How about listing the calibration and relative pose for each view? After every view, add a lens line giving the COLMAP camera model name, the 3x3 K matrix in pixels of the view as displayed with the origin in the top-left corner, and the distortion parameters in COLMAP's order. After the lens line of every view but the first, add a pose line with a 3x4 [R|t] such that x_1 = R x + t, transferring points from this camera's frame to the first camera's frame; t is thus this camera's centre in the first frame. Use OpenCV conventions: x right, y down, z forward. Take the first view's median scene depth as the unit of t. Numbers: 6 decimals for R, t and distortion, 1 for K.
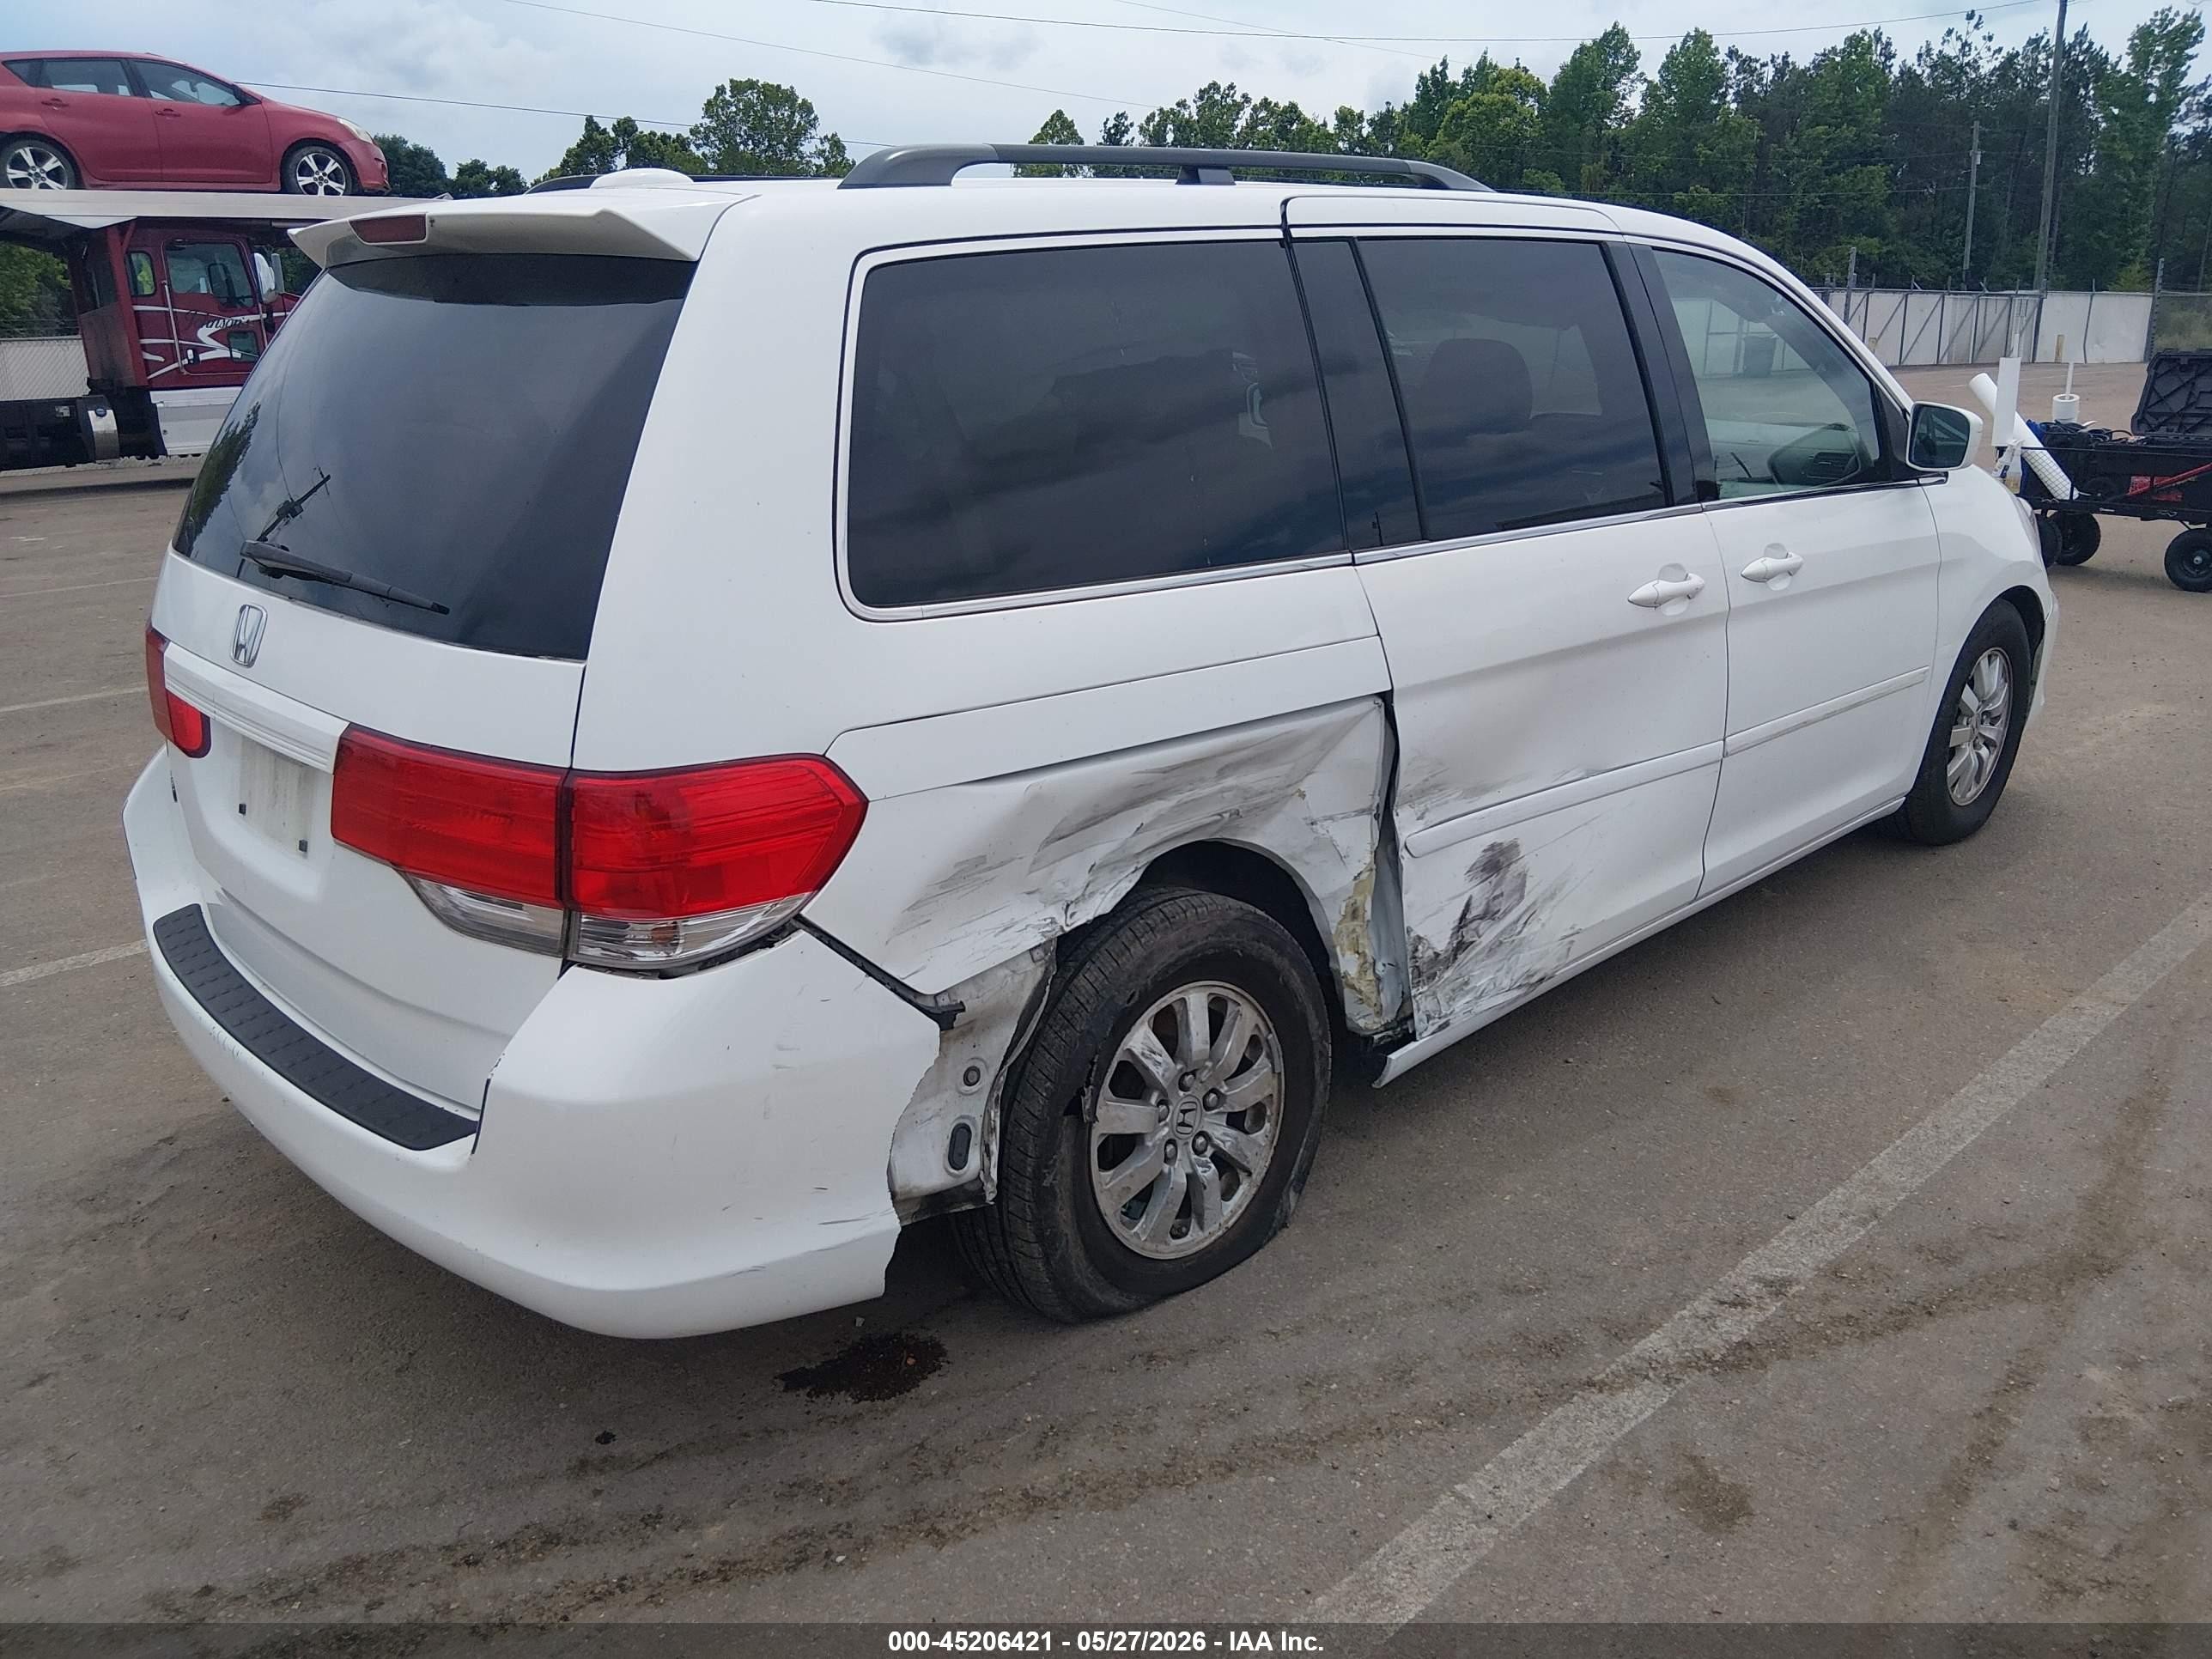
lens RADIAL K [[1676.4, 0, 1104.2], [0, 1676.4, 830.1], [0, 0, 1]] dist [0.082280, -0.143120]
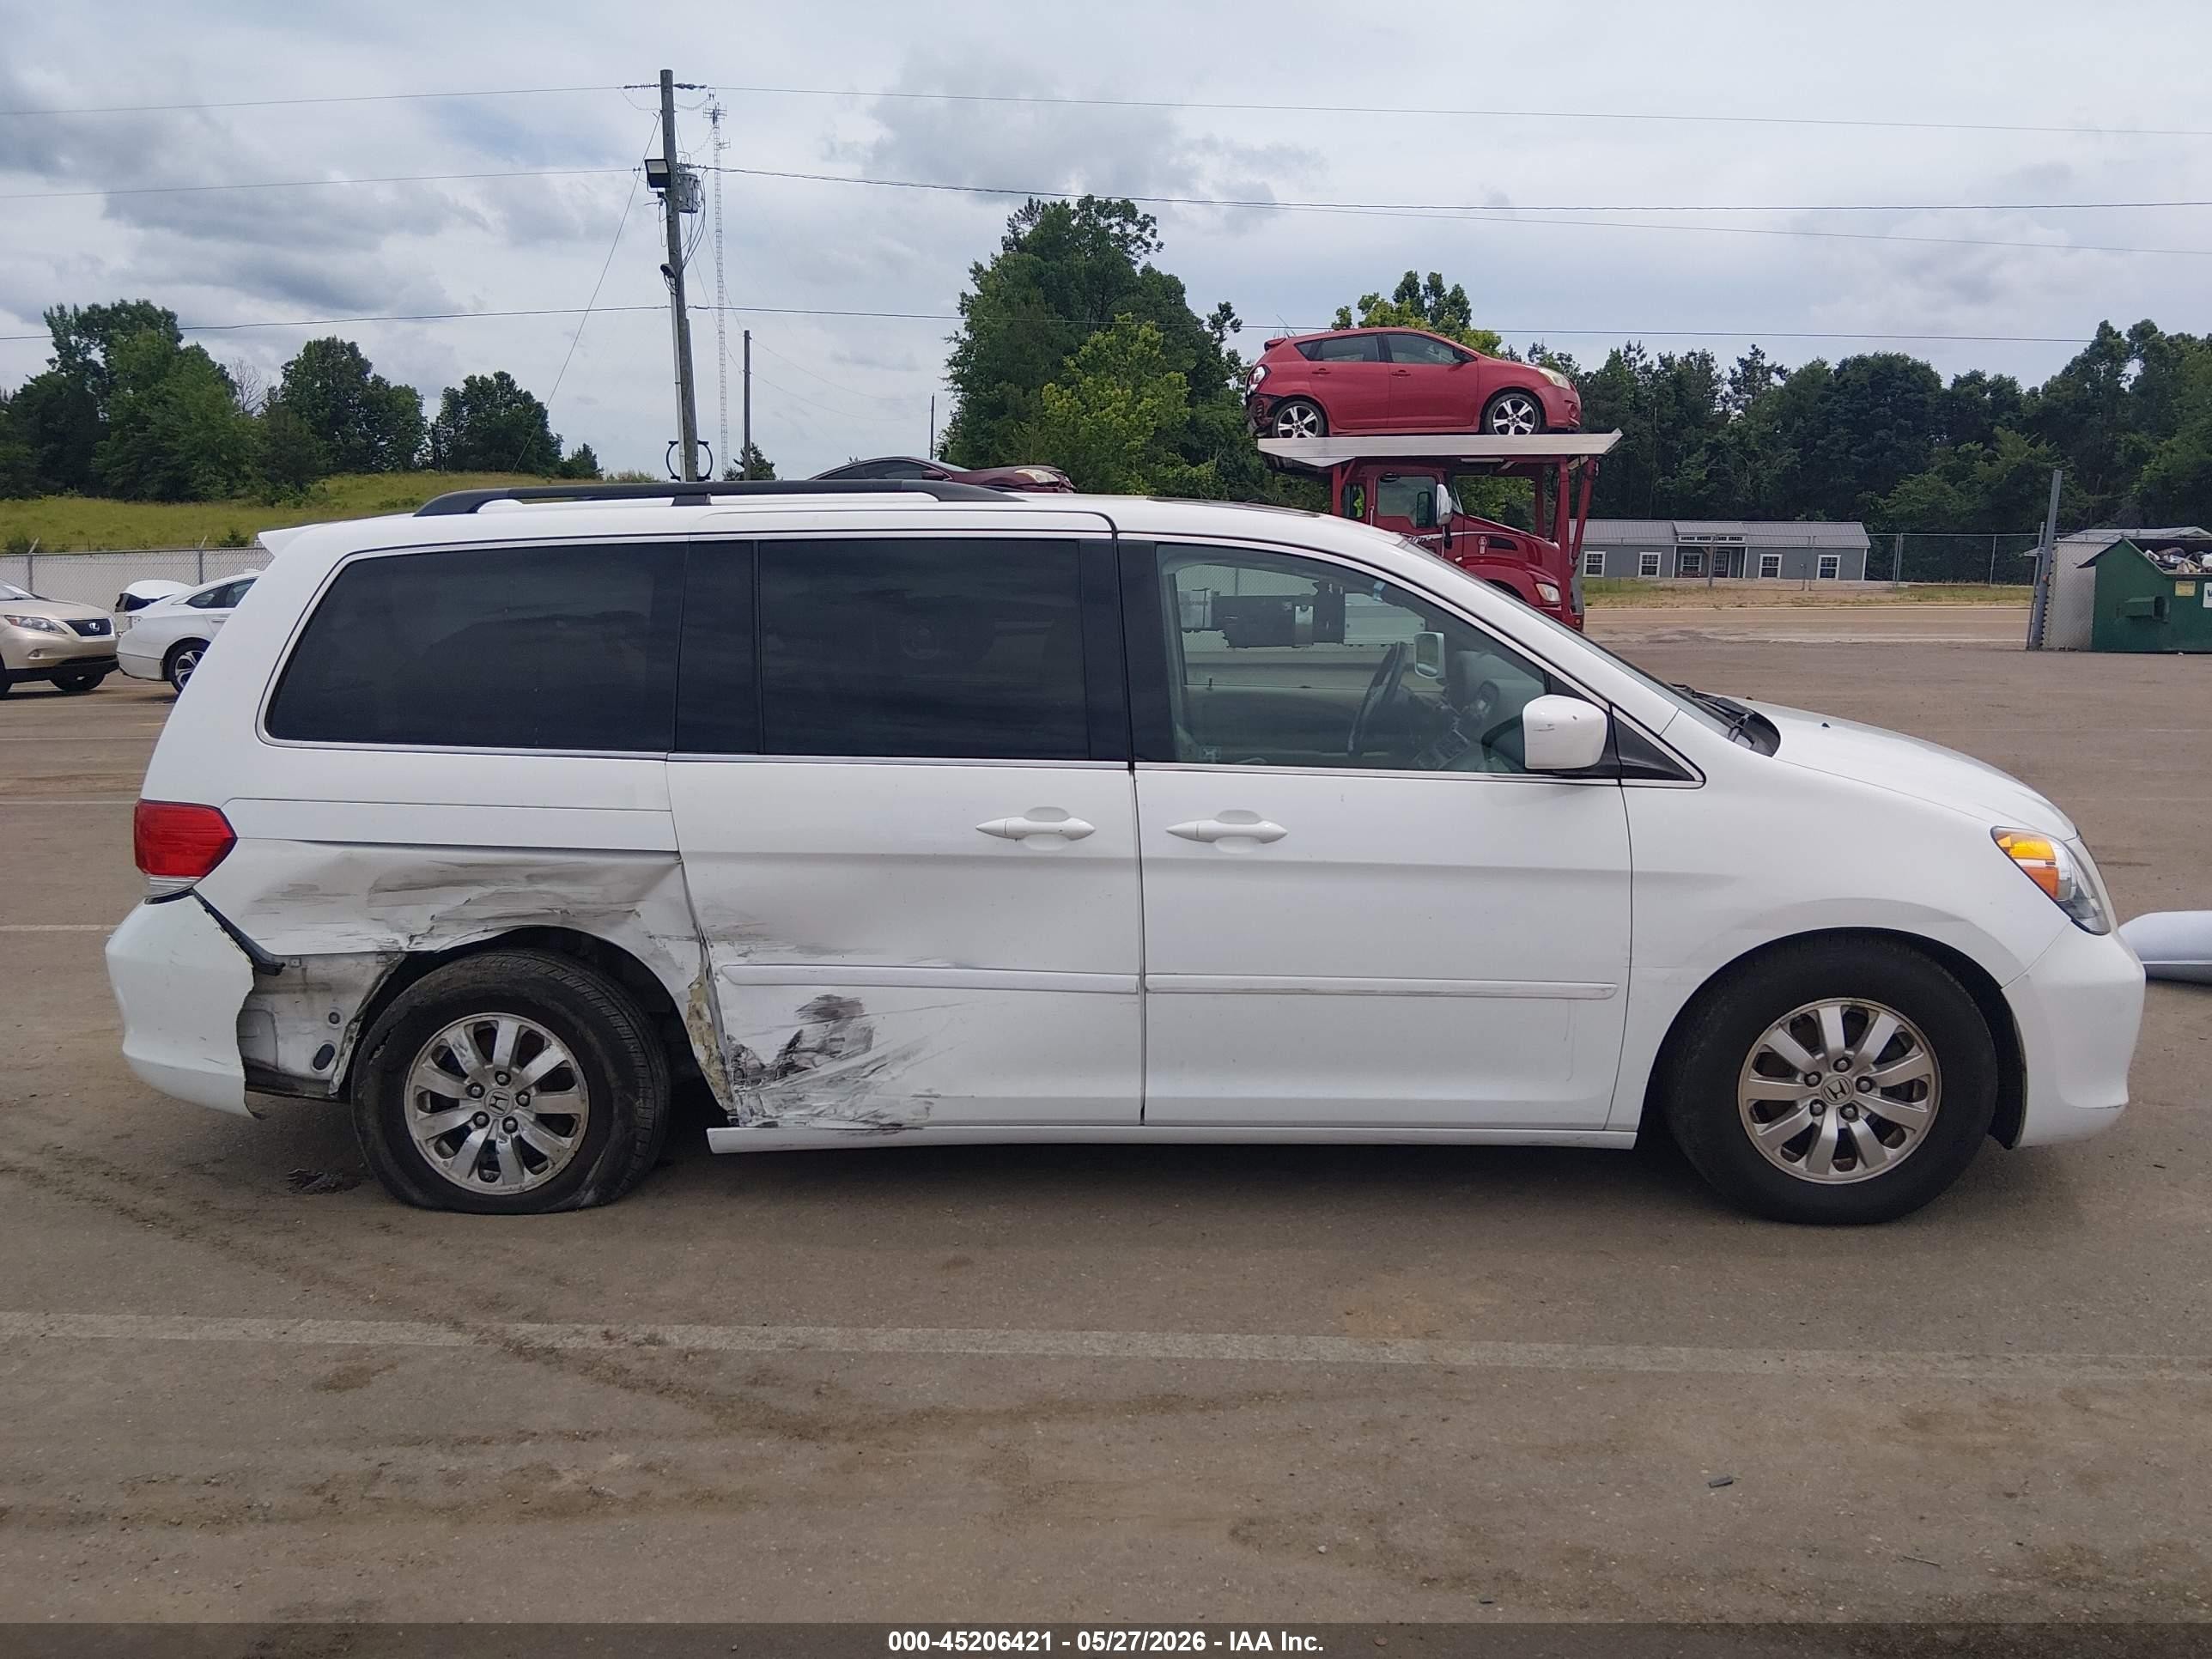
lens RADIAL K [[1676.4, 0, 1113.2], [0, 1676.4, 823.1], [0, 0, 1]] dist [0.082280, -0.143120]
pose [[0.681382, 0.134813, -0.719405, 1.362621], [-0.218356, 0.975574, -0.023998, -0.145193], [0.698598, 0.173438, 0.694176, 0.260745]]
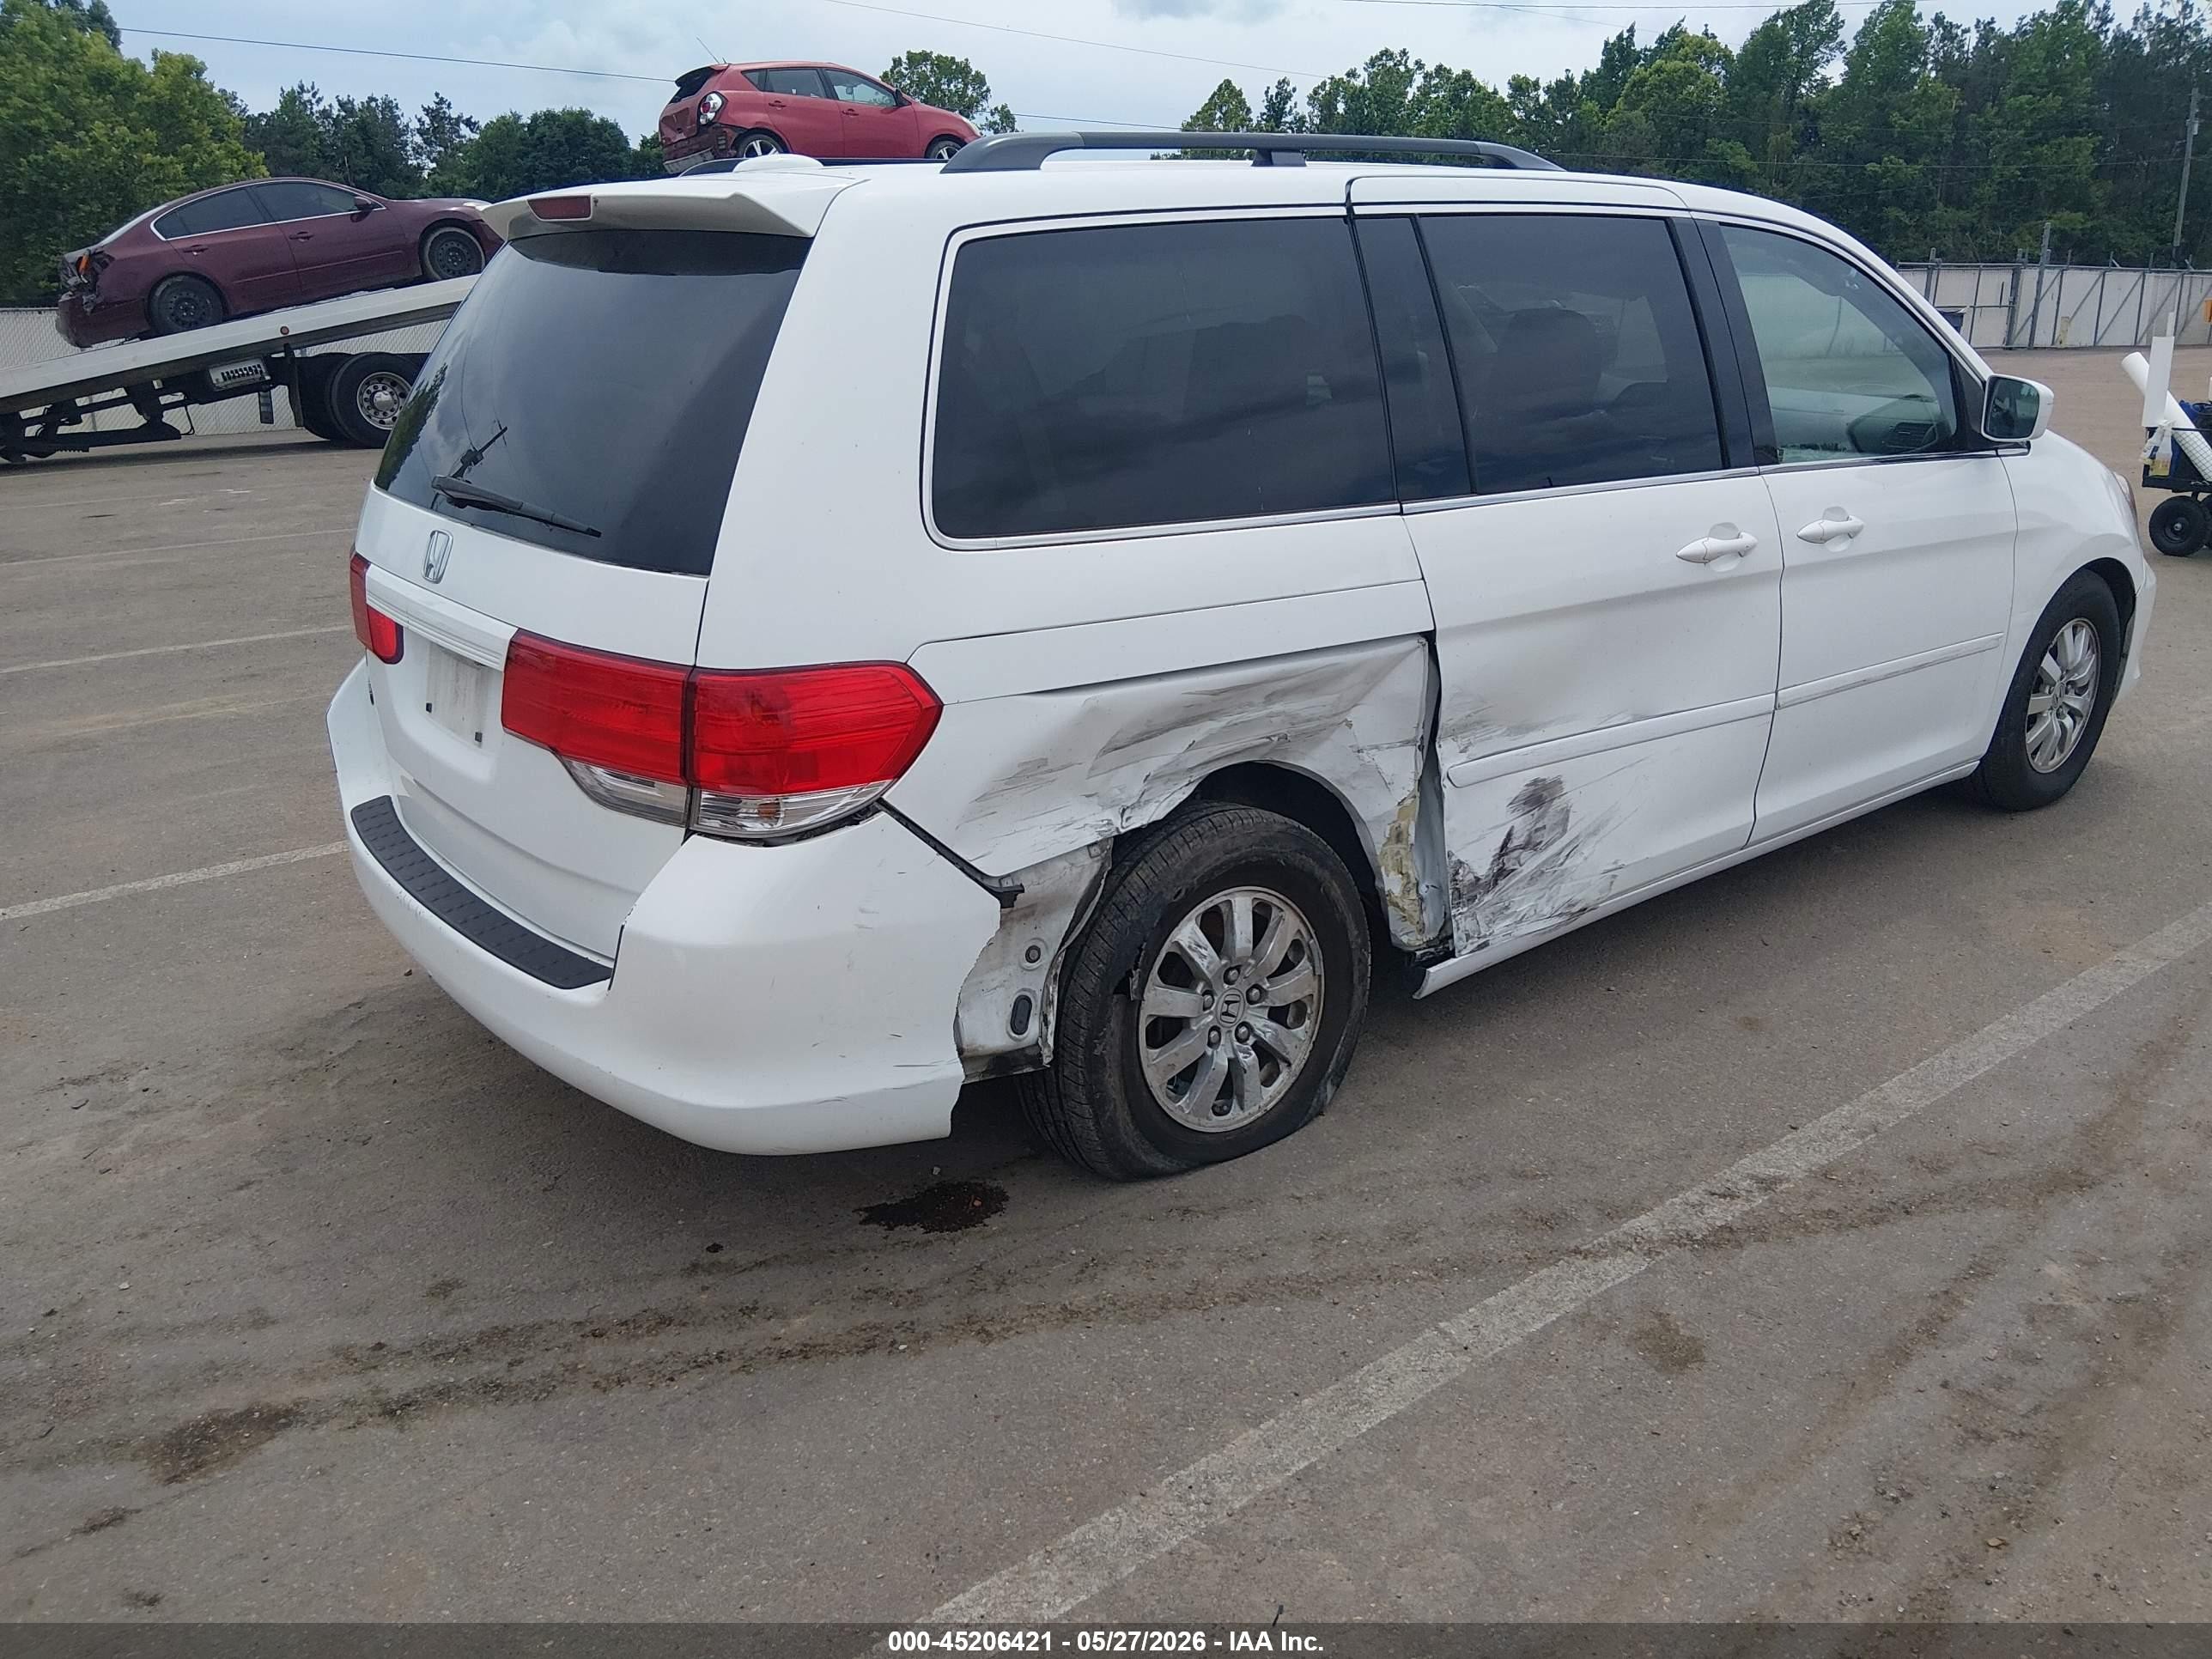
lens RADIAL K [[1676.4, 0, 1100.1], [0, 1676.4, 835.1], [0, 0, 1]] dist [0.082280, -0.143120]
pose [[0.995494, 0.032815, -0.088962, 0.053374], [-0.031276, 0.999337, 0.018639, 0.034768], [0.089514, -0.015772, 0.995861, -0.108964]]
